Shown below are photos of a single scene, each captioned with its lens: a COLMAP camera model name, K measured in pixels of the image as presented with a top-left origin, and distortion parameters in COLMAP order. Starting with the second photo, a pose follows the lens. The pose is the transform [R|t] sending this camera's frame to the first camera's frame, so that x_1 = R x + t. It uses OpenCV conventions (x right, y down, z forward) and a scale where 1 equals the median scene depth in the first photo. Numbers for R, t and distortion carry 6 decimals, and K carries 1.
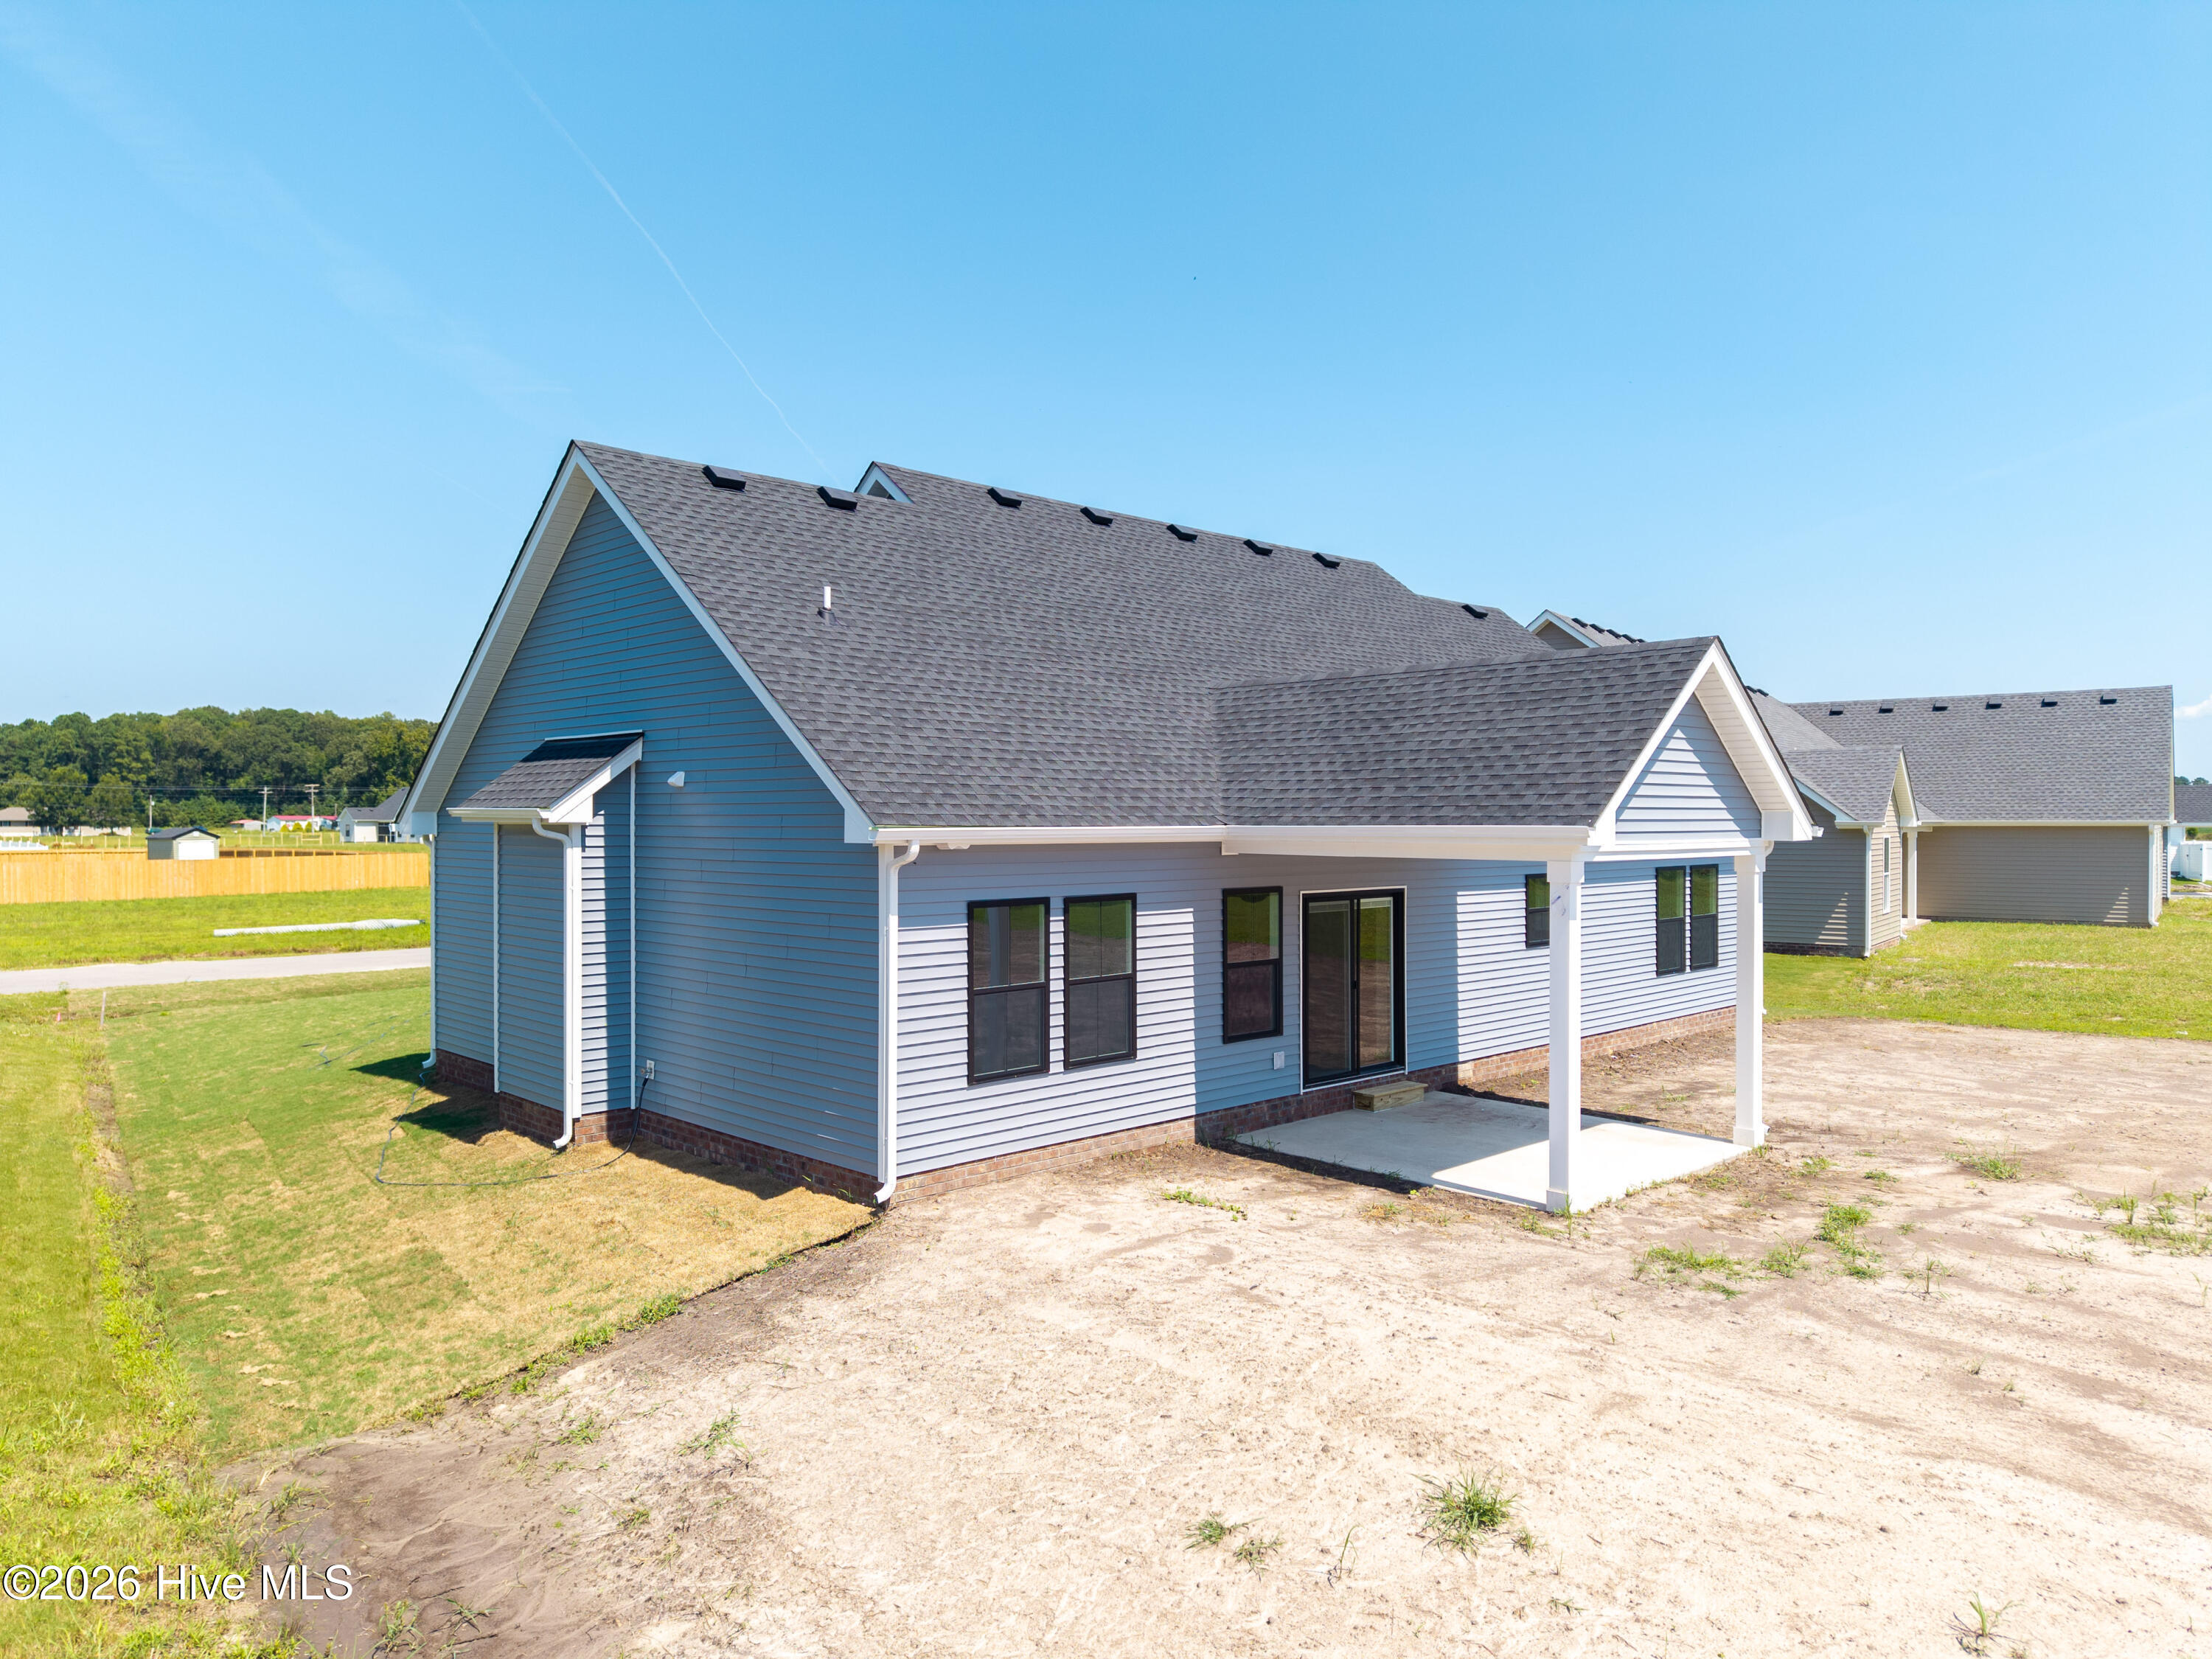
lens RADIAL K [[1488.6, 0, 1106.0], [0, 1488.6, 829.5], [0, 0, 1]] dist [0.093390, -0.170937]
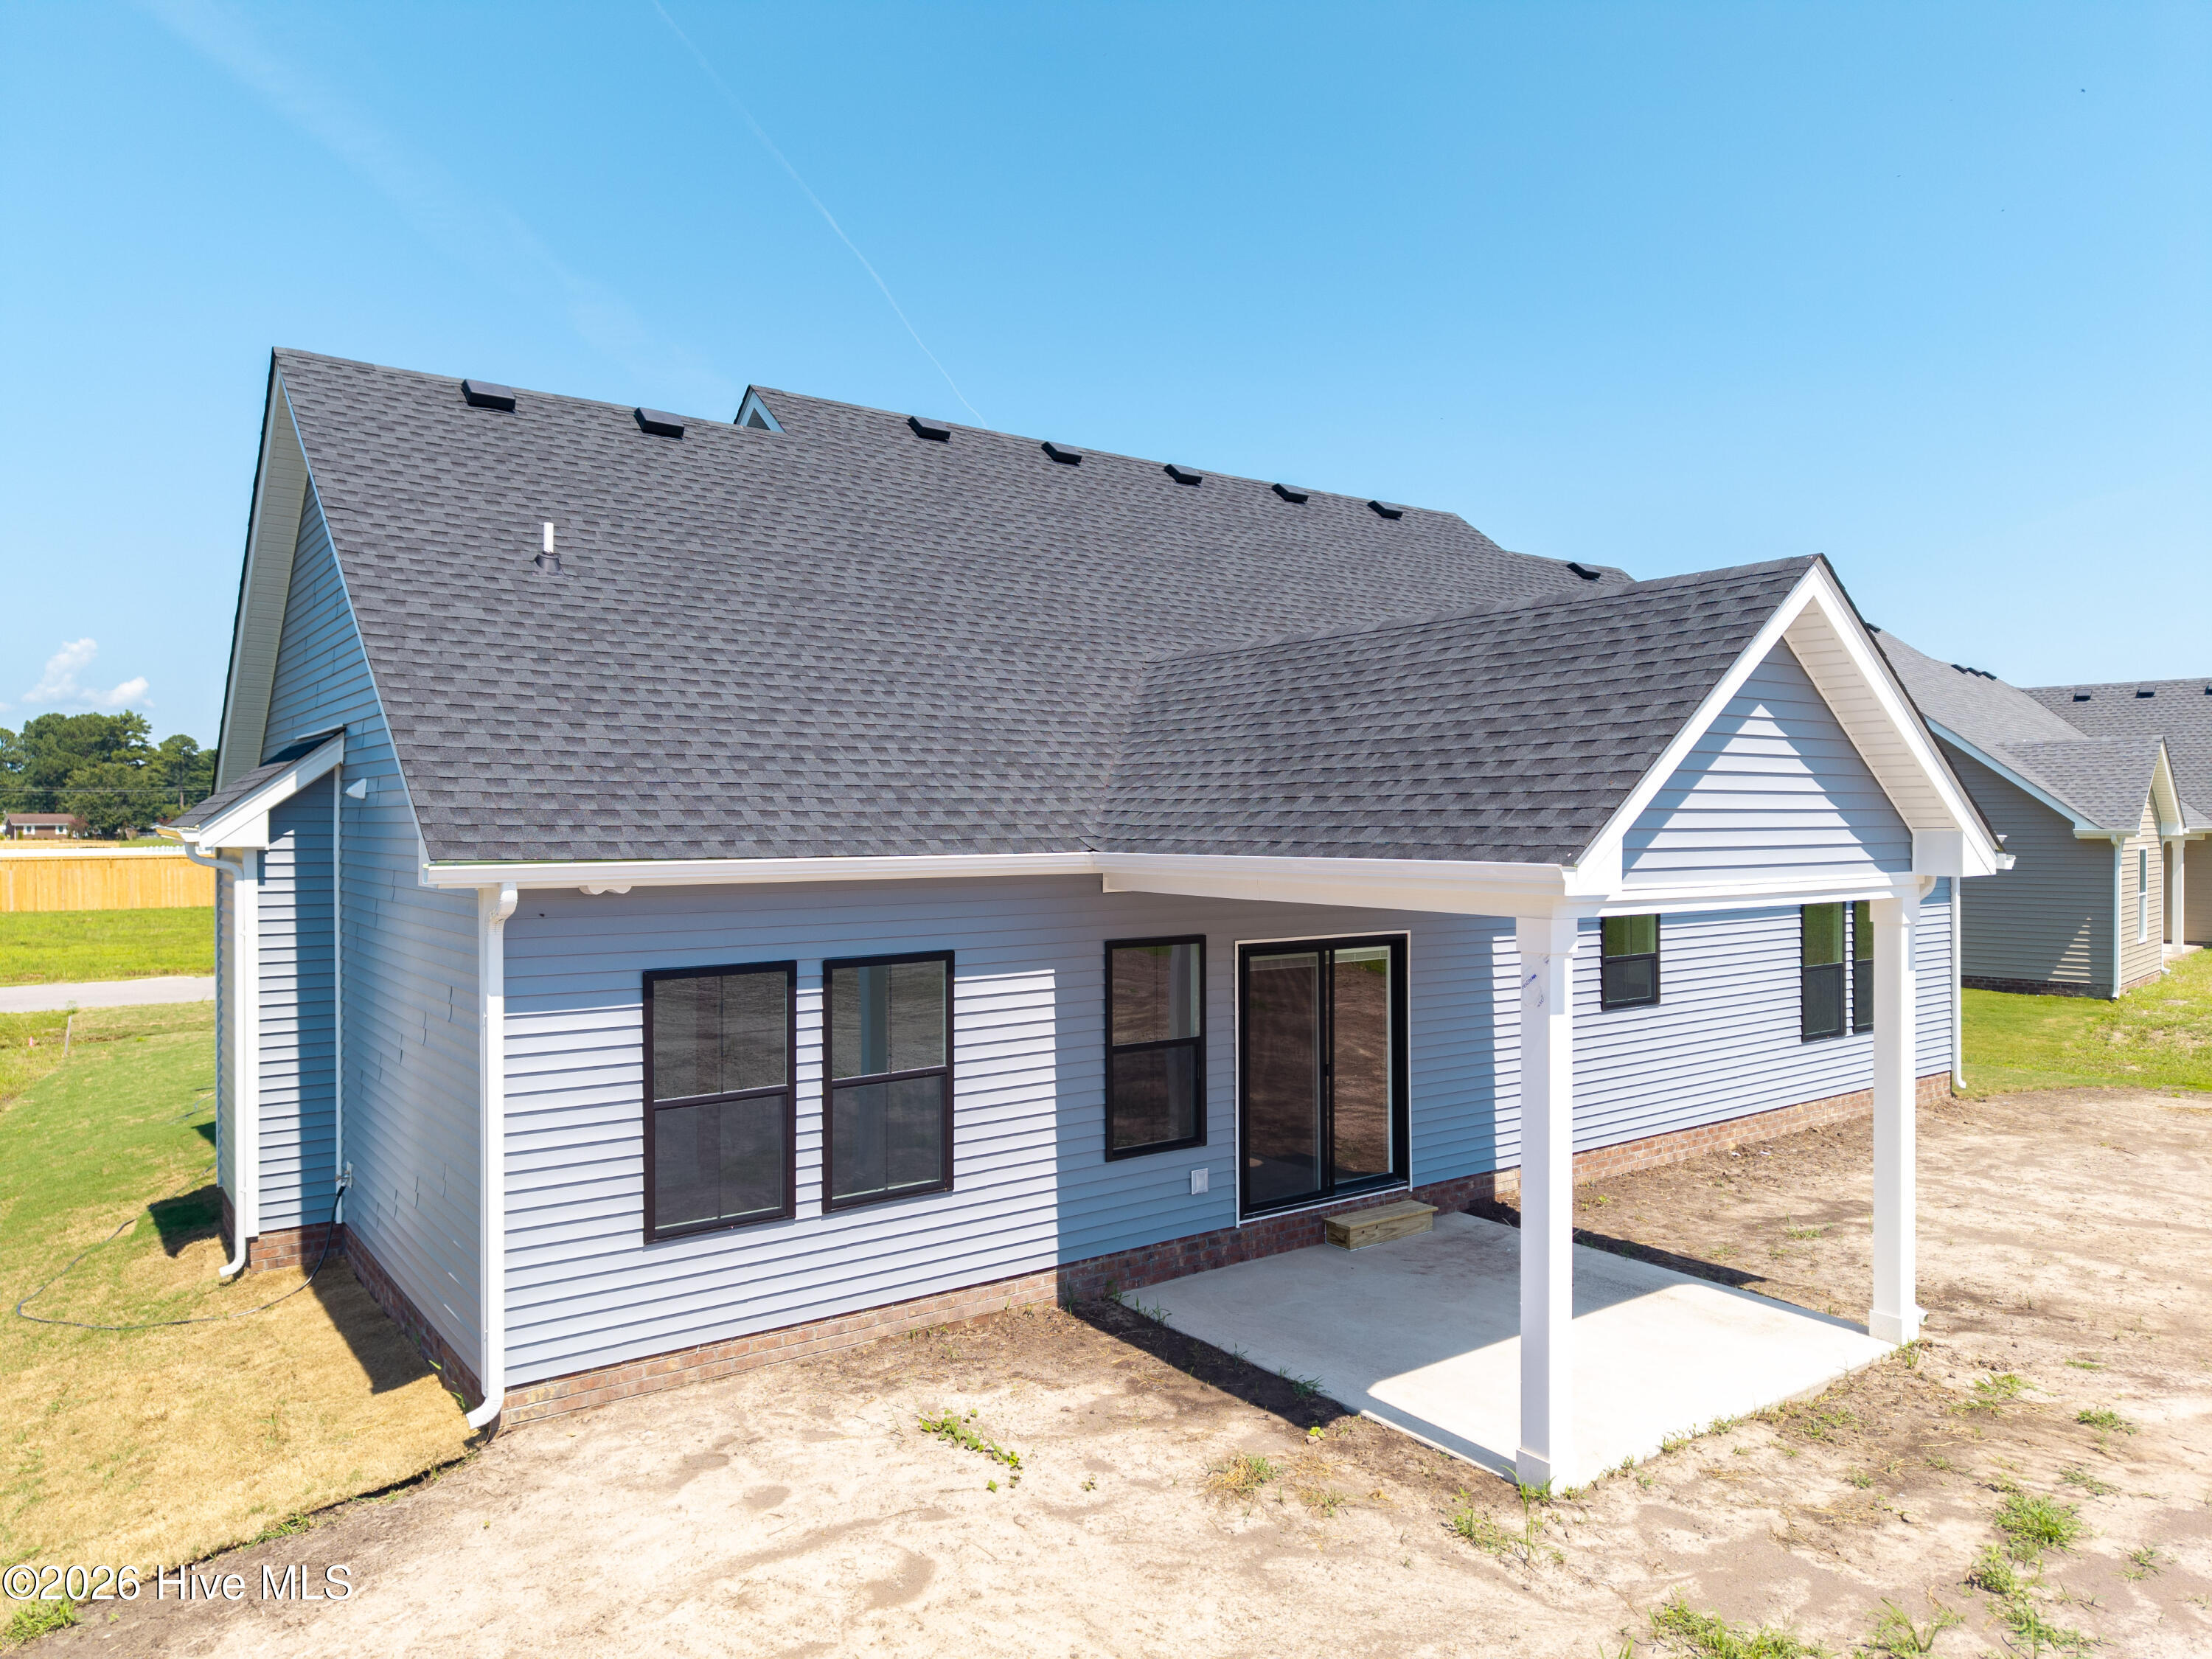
lens RADIAL K [[1476.4, 0, 1111.8], [0, 1476.4, 829.6], [0, 0, 1]] dist [0.041076, -0.044425]
pose [[0.991179, -0.000851, -0.132525, 0.182458], [0.000817, 1.000000, -0.000308, -0.013109], [0.132525, 0.000197, 0.991180, 0.324419]]
